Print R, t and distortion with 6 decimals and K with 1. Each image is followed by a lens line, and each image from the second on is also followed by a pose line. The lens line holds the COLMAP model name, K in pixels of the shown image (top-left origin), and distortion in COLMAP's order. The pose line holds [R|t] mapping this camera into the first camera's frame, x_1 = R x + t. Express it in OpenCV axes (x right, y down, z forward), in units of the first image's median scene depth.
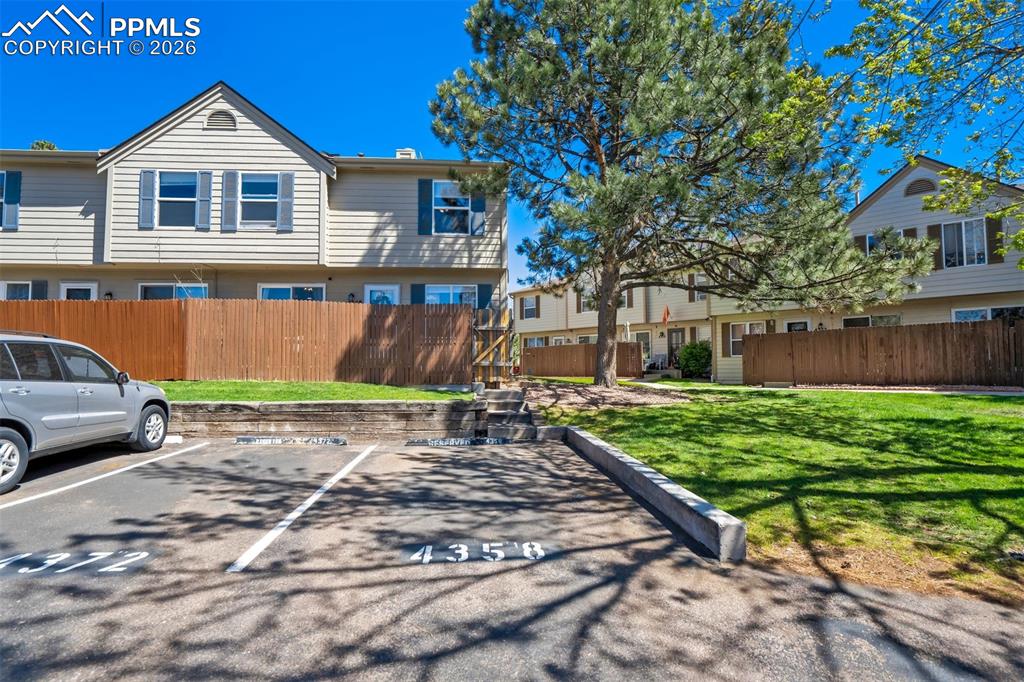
lens RADIAL K [[497.9, 0, 512.2], [0, 497.9, 350.6], [0, 0, 1]] dist [0.000178, -0.000030]
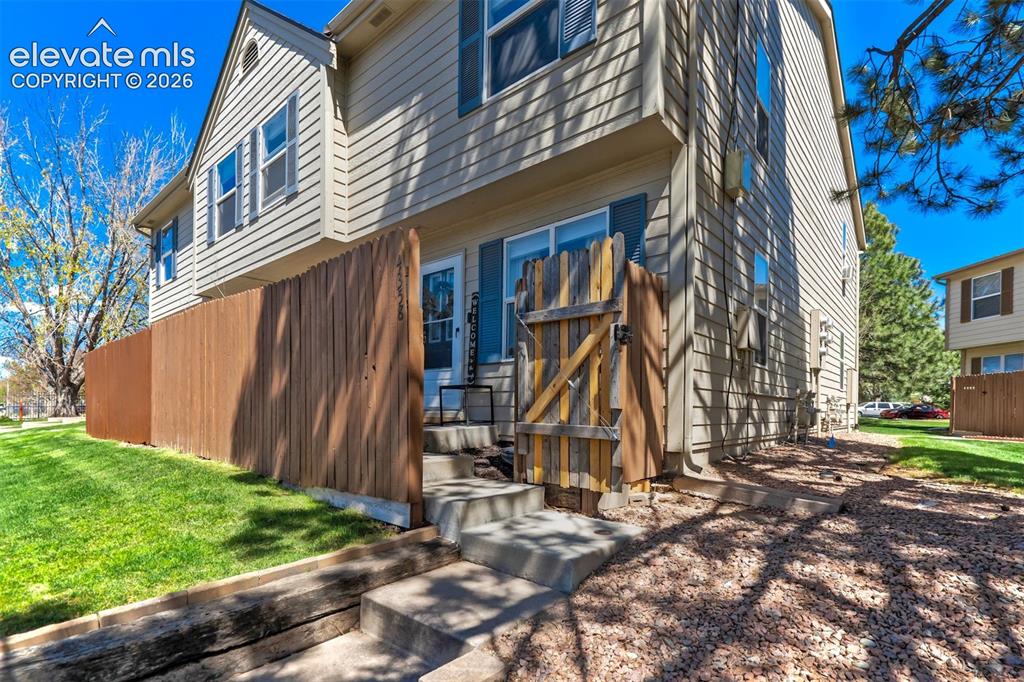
lens RADIAL K [[482.8, 0, 515.0], [0, 482.8, 409.6], [0, 0, 1]] dist [0.015455, -0.000004]
pose [[0.698445, 0.007916, -0.715620, 0.144492], [0.023510, 0.999145, 0.033998, 0.003176], [0.715278, -0.040570, 0.697662, 0.737210]]
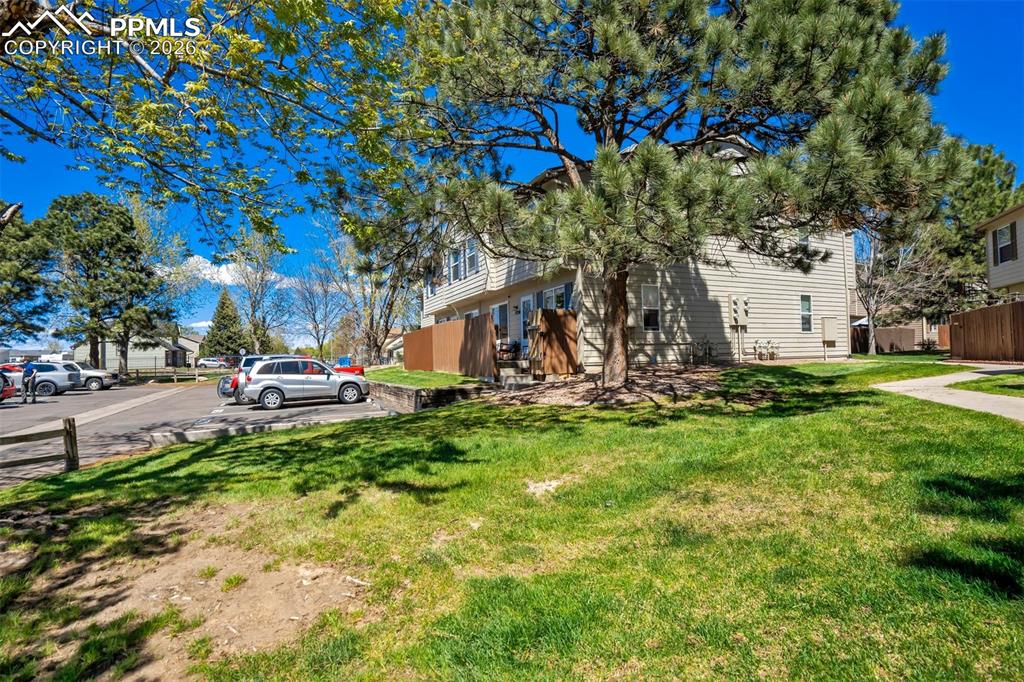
lens RADIAL K [[497.9, 0, 512.2], [0, 497.9, 350.6], [0, 0, 1]] dist [0.000178, -0.000030]
pose [[0.338857, -0.015884, -0.940704, 0.992703], [0.066834, 0.997738, 0.007228, -0.004656], [0.938461, -0.065320, 0.339152, 0.533001]]
